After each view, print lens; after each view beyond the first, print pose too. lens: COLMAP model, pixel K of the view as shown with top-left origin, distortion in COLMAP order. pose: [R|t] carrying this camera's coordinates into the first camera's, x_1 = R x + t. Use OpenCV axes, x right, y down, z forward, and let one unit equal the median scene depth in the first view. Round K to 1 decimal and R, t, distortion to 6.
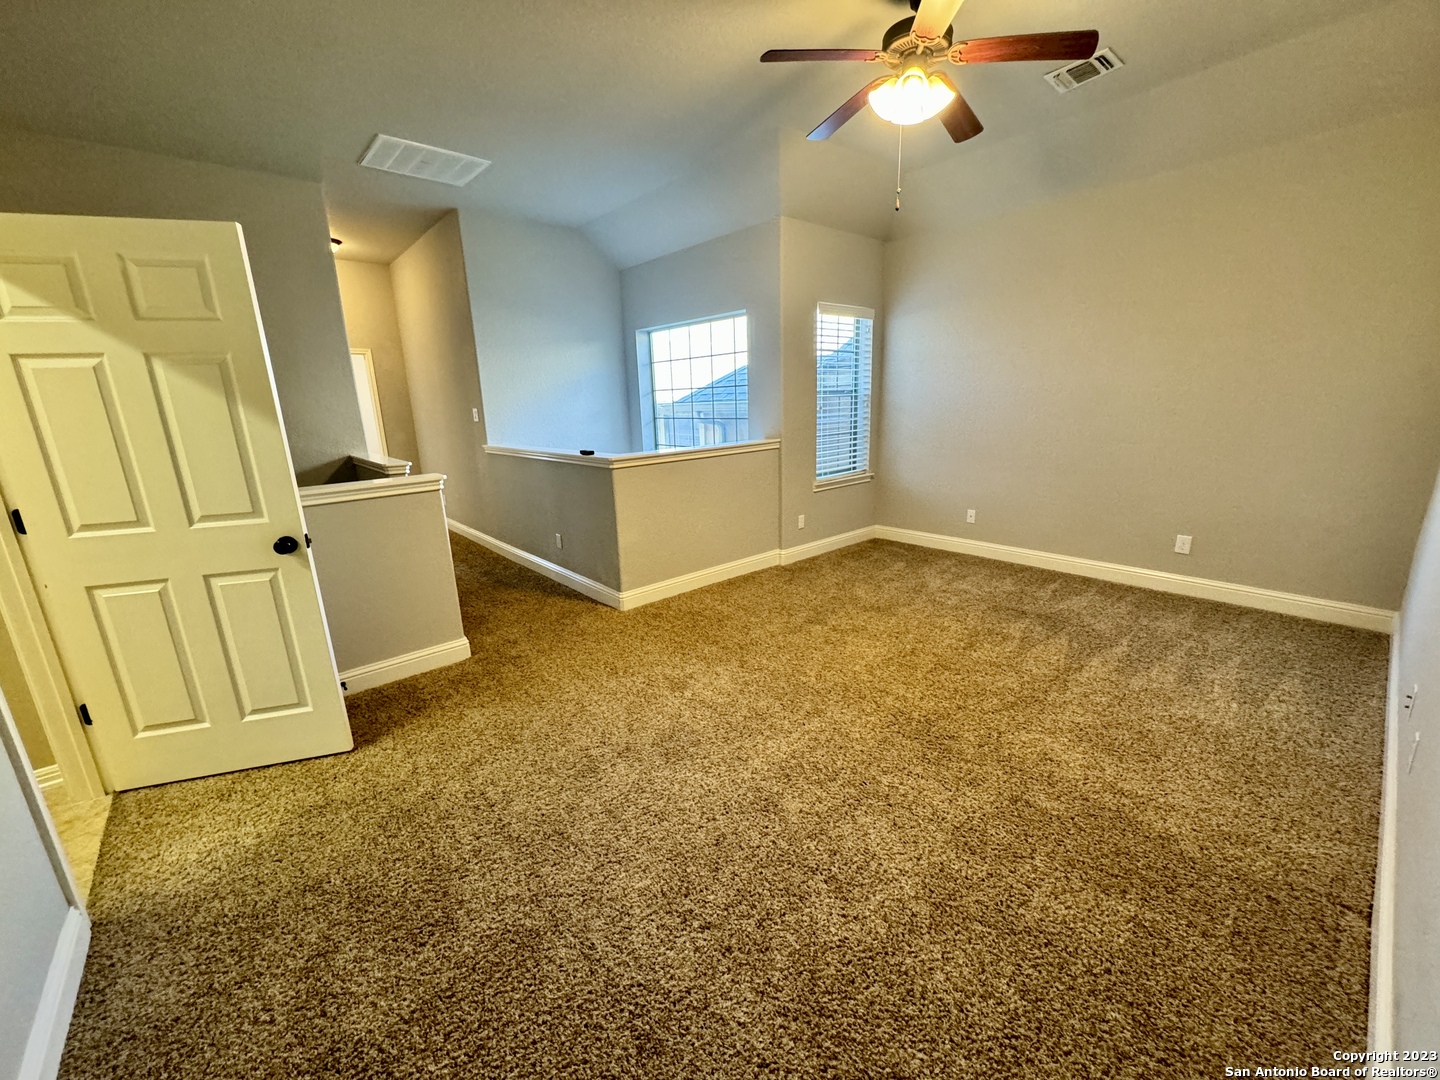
lens RADIAL K [[578.4, 0, 722.2], [0, 578.4, 546.8], [0, 0, 1]] dist [0.000209, 0.000066]
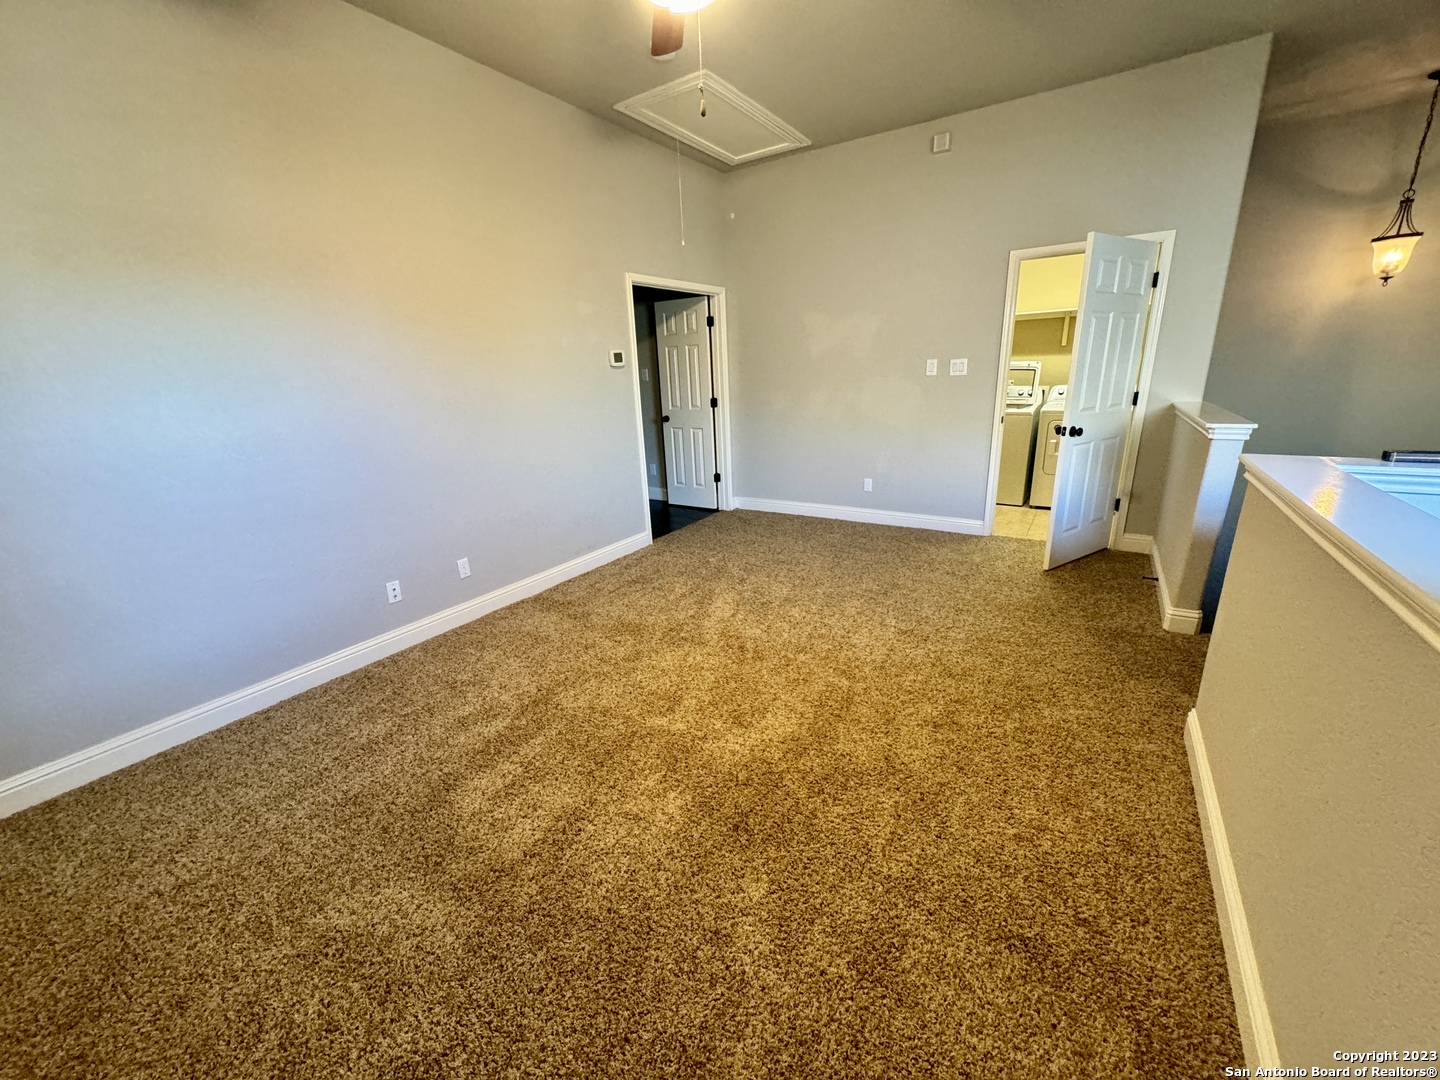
lens RADIAL K [[572.6, 0, 719.5], [0, 572.6, 541.7], [0, 0, 1]] dist [-0.002443, 0.000052]
pose [[-0.961414, 0.150407, -0.230348, 0.348747], [0.009458, 0.854888, 0.518727, -0.333600], [0.274941, 0.496533, -0.823324, 1.256846]]
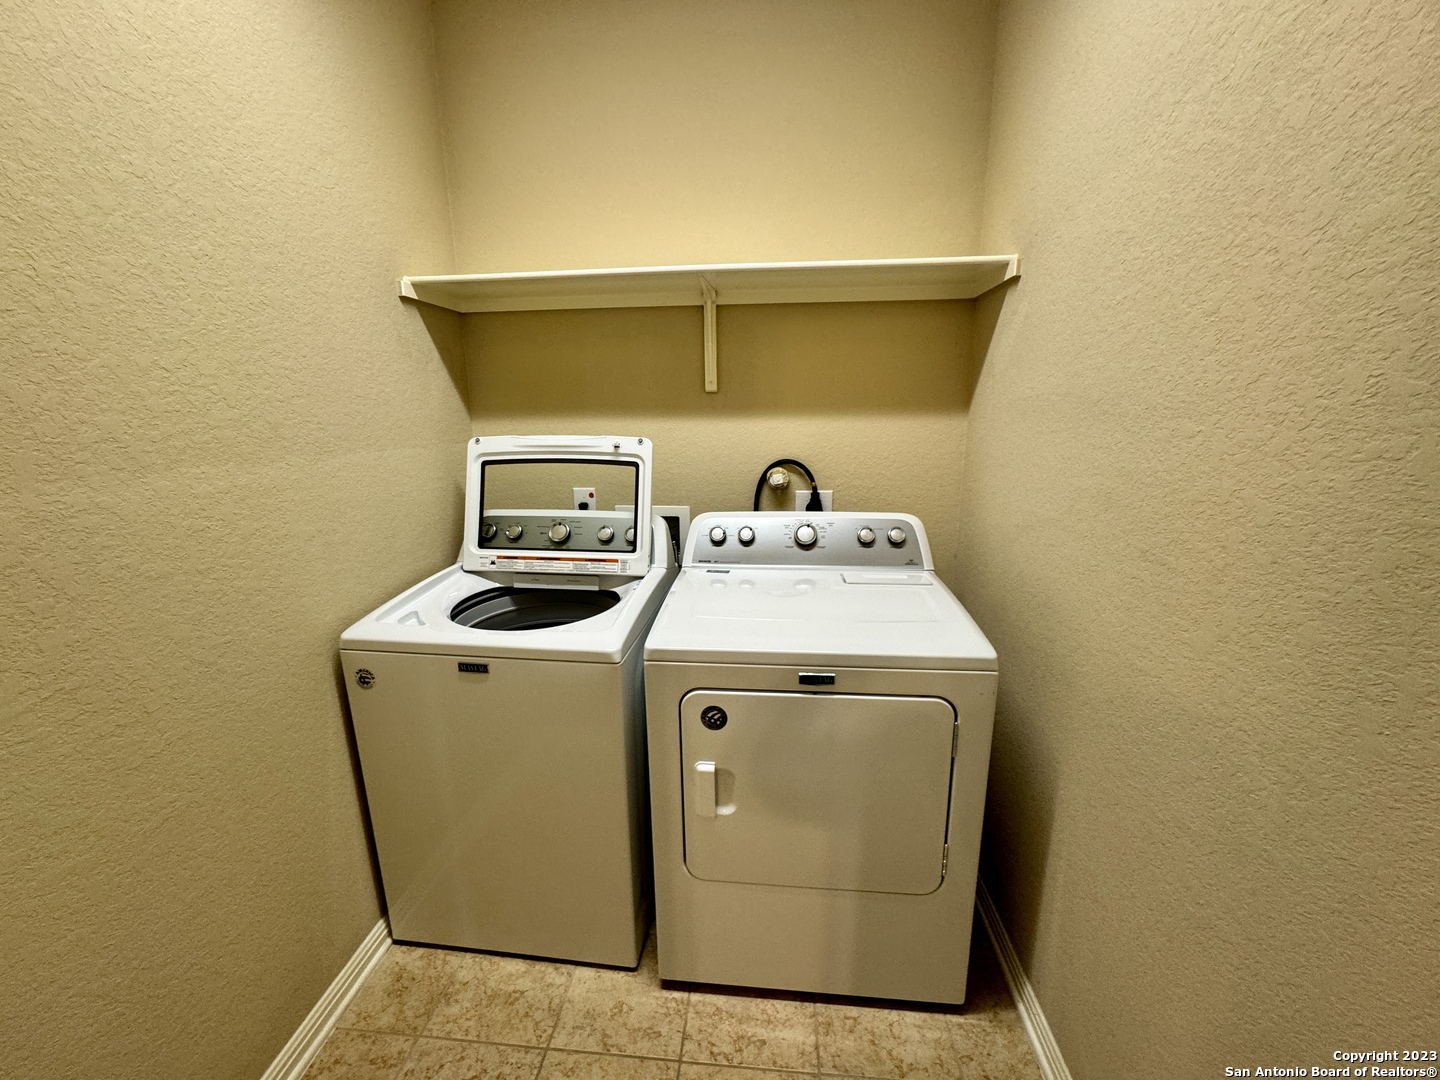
lens RADIAL K [[572.6, 0, 719.5], [0, 572.6, 541.7], [0, 0, 1]] dist [-0.002443, 0.000052]
pose [[-0.723310, 0.206822, -0.658822, -0.553483], [-0.132457, 0.894817, 0.426330, -0.092056], [0.677700, 0.395634, -0.619836, 0.417443]]
